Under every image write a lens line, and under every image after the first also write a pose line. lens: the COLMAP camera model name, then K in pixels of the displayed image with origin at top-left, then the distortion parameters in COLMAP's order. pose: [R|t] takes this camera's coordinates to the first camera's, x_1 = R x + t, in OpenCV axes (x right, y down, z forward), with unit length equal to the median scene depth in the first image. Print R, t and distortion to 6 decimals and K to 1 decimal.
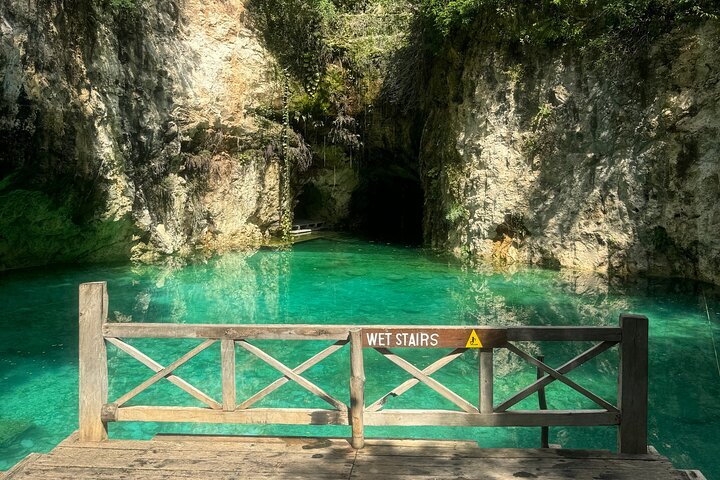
lens RADIAL K [[671.2, 0, 360.9], [0, 671.2, 181.4], [0, 0, 1]] dist [0.167455, -0.341022]
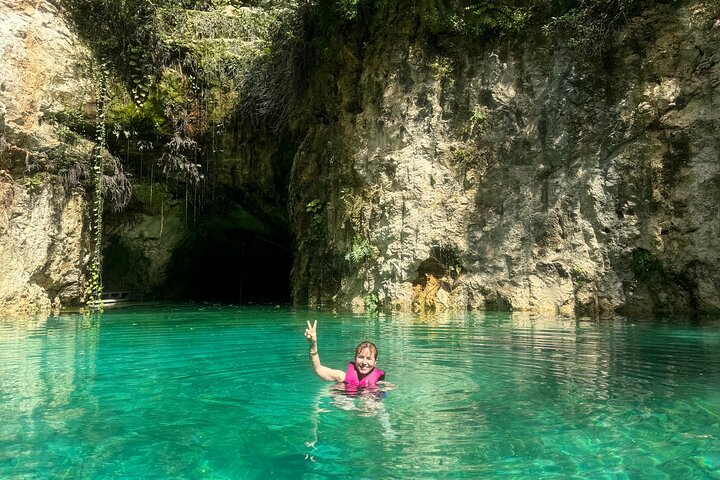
lens RADIAL K [[671.2, 0, 360.9], [0, 671.2, 181.4], [0, 0, 1]] dist [0.167455, -0.341022]
pose [[0.934639, 0.038679, 0.353487, -0.131990], [0.016128, 0.988433, -0.150799, 0.086905], [-0.355231, 0.146644, 0.923204, 0.301810]]
